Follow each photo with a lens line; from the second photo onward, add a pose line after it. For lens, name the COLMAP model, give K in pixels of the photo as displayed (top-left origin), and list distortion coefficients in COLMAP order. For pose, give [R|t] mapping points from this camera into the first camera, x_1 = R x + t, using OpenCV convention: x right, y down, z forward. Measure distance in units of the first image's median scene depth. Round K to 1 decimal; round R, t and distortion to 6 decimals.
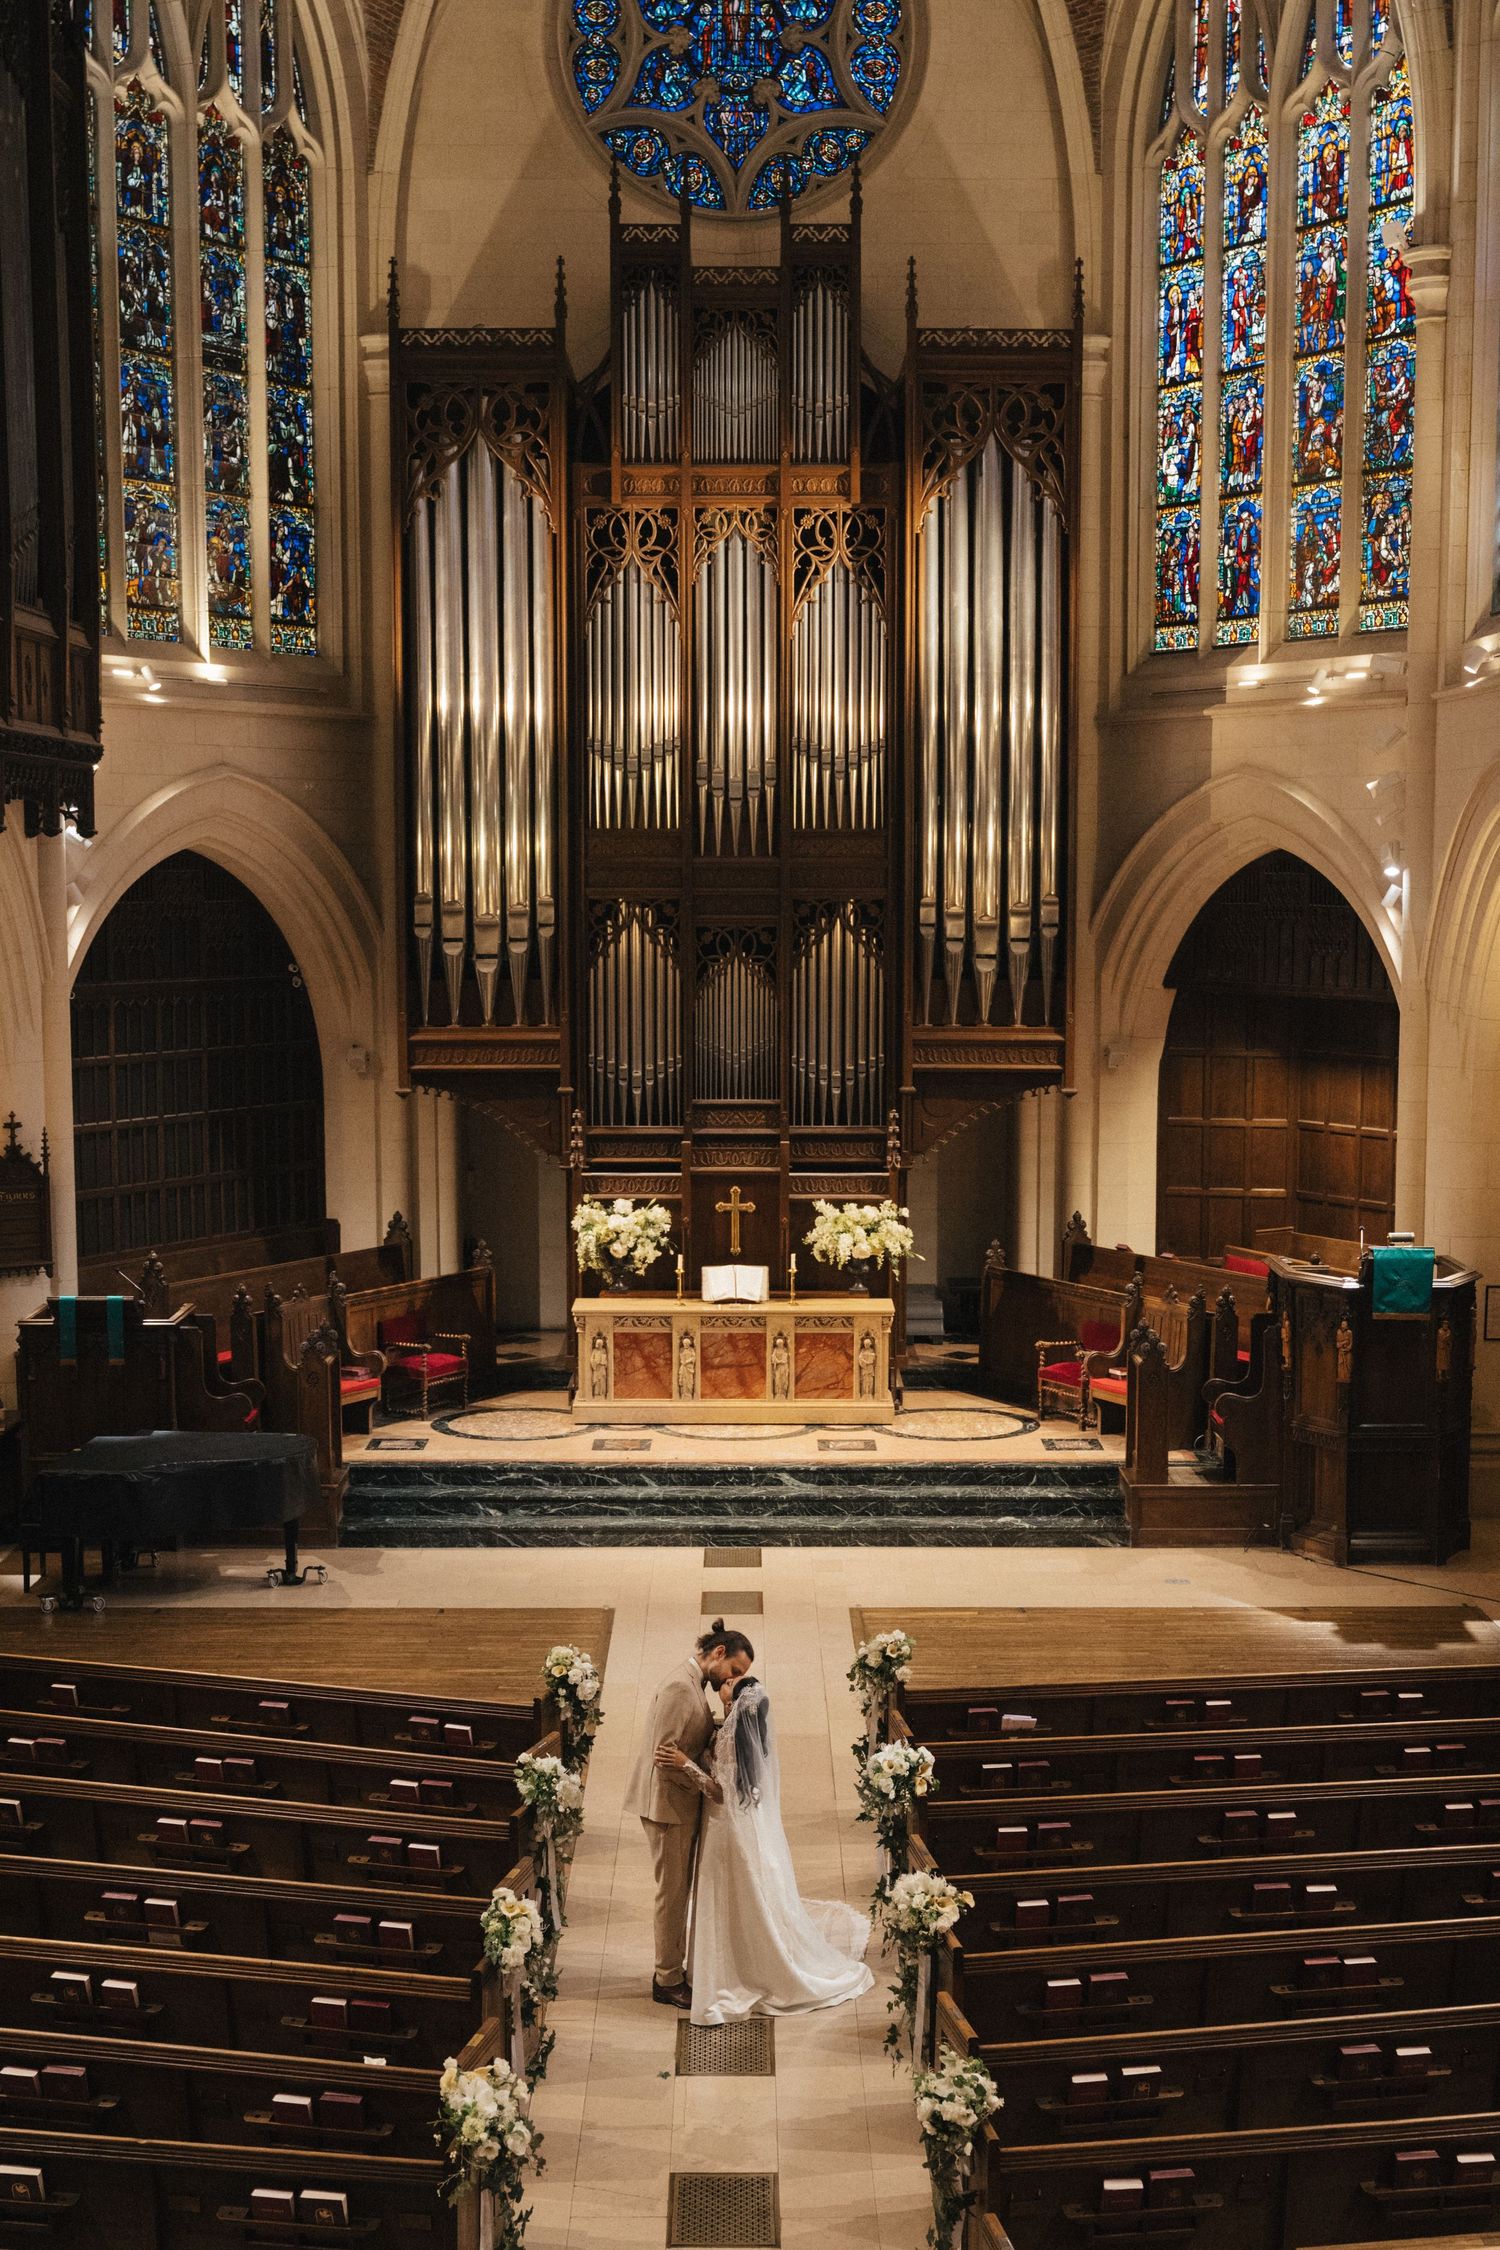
lens RADIAL K [[1989.5, 0, 750.1], [0, 1989.5, 1123.8], [0, 0, 1]] dist [0.011195, -0.021492]
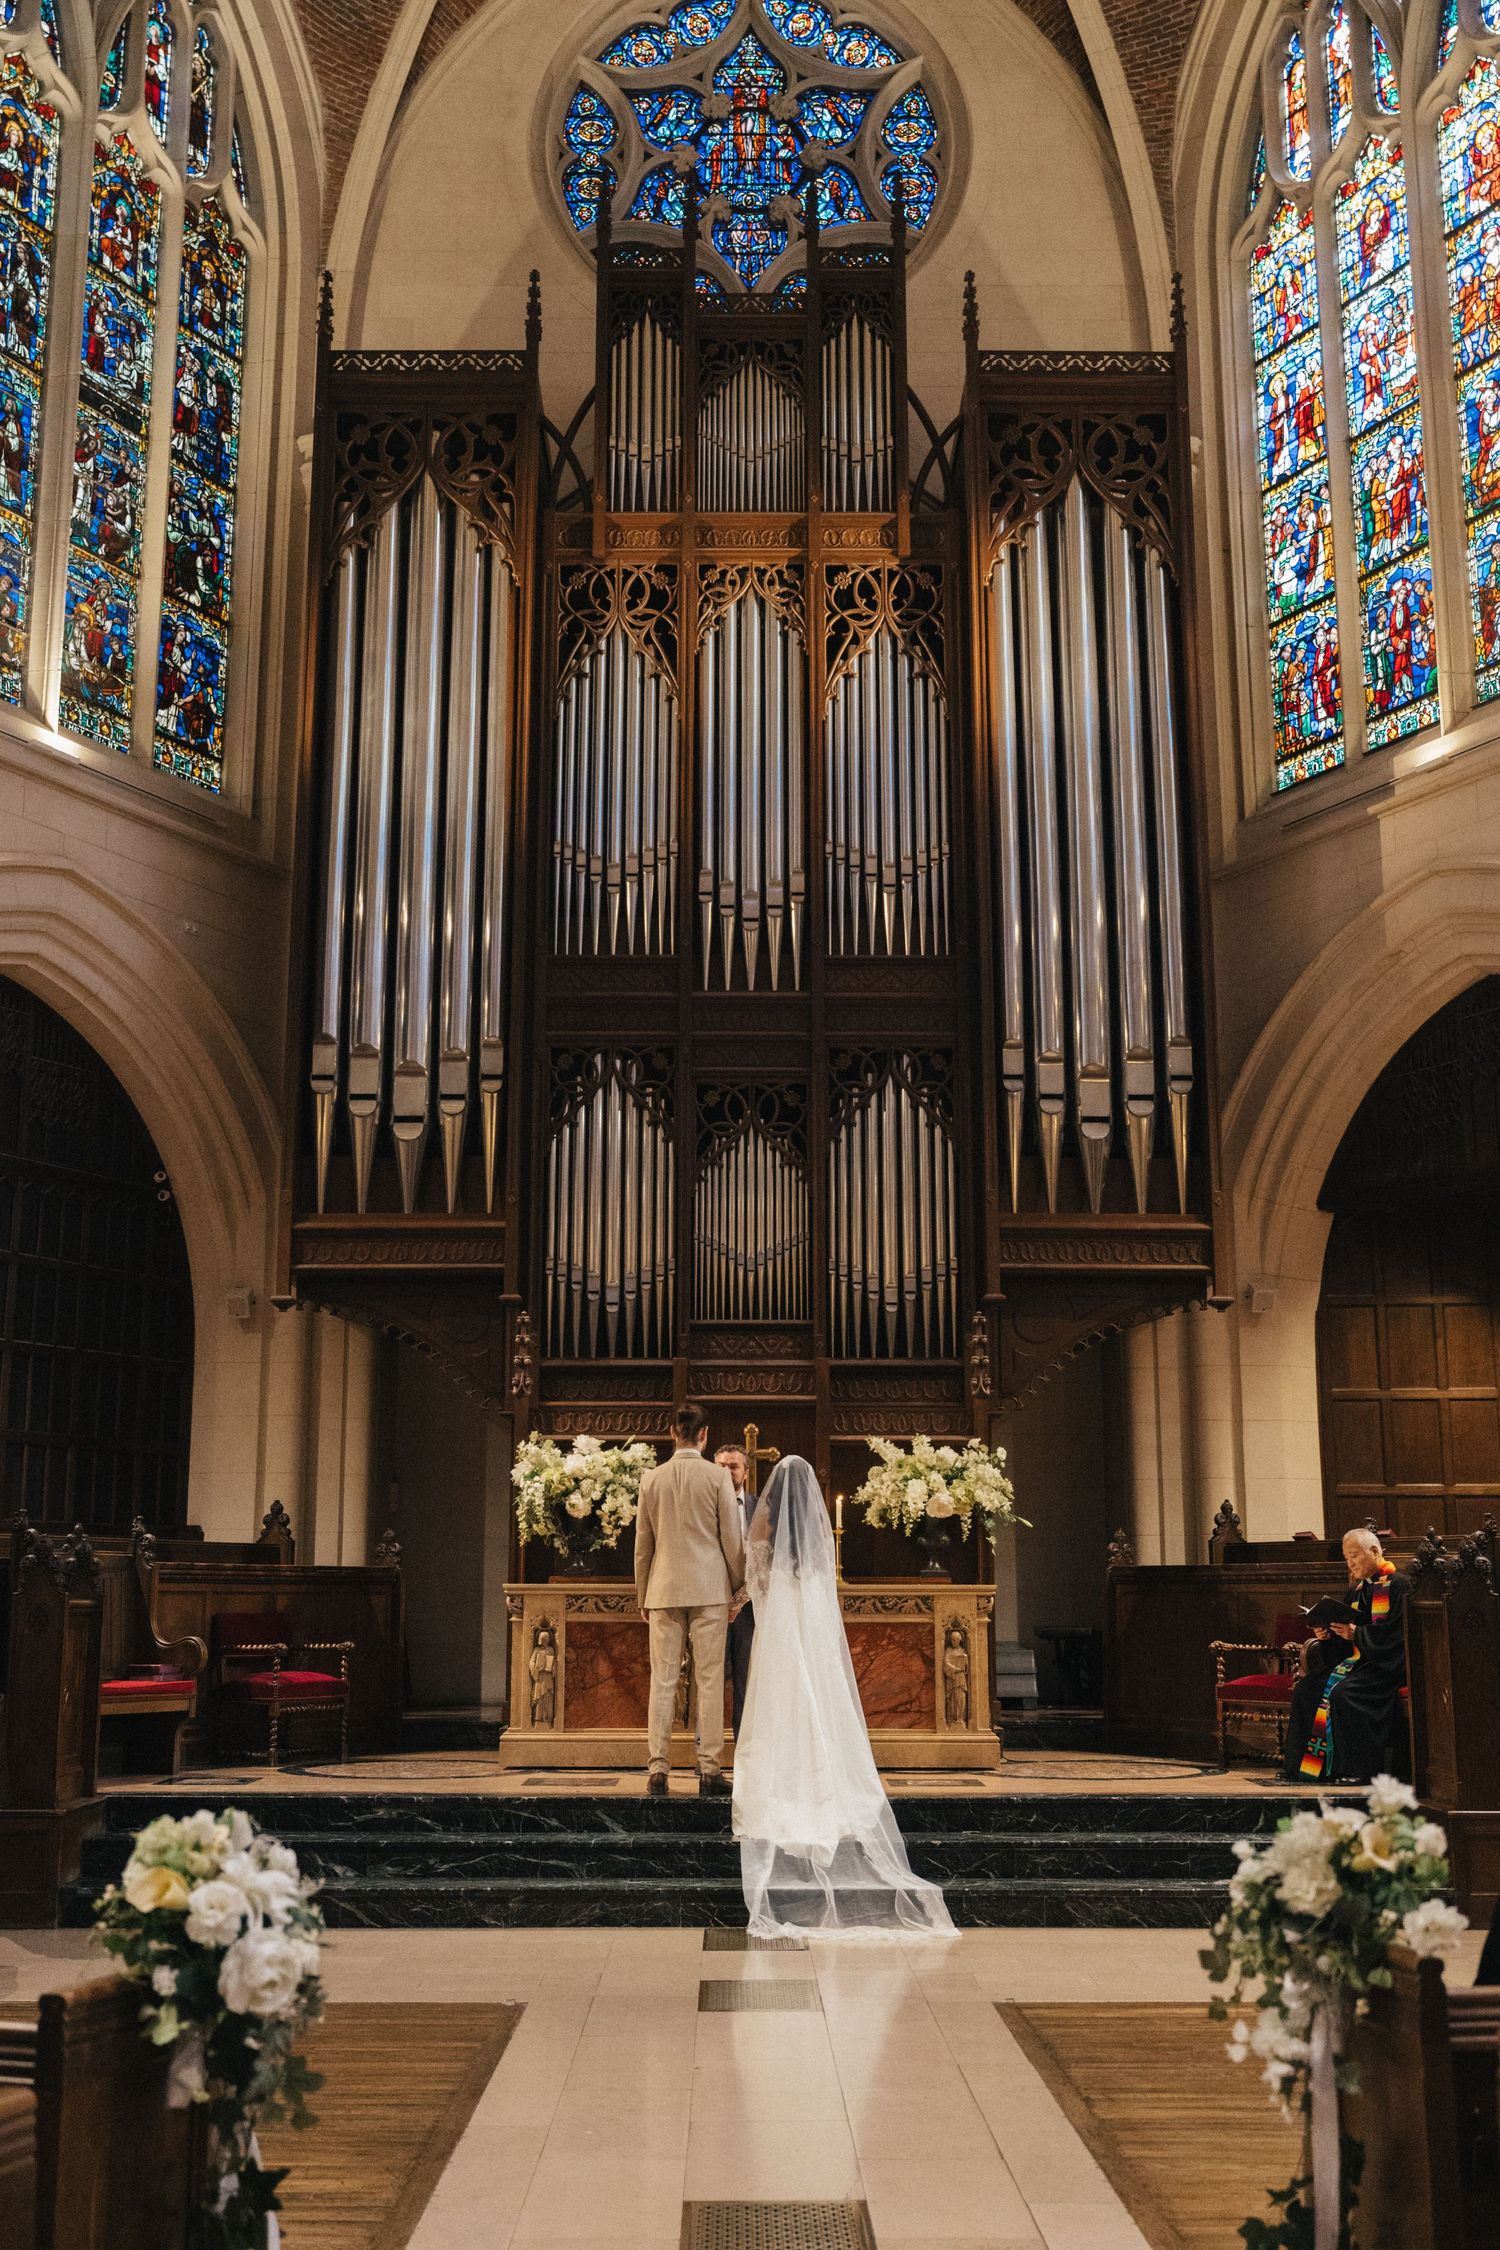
lens RADIAL K [[1989.5, 0, 749.8], [0, 1989.5, 1130.3], [0, 0, 1]] dist [0.011195, -0.021492]
pose [[1.000000, 0.000250, -0.000563, -0.007296], [-0.000381, 0.969054, -0.246848, 0.099340], [0.000484, 0.246848, 0.969054, 0.295611]]
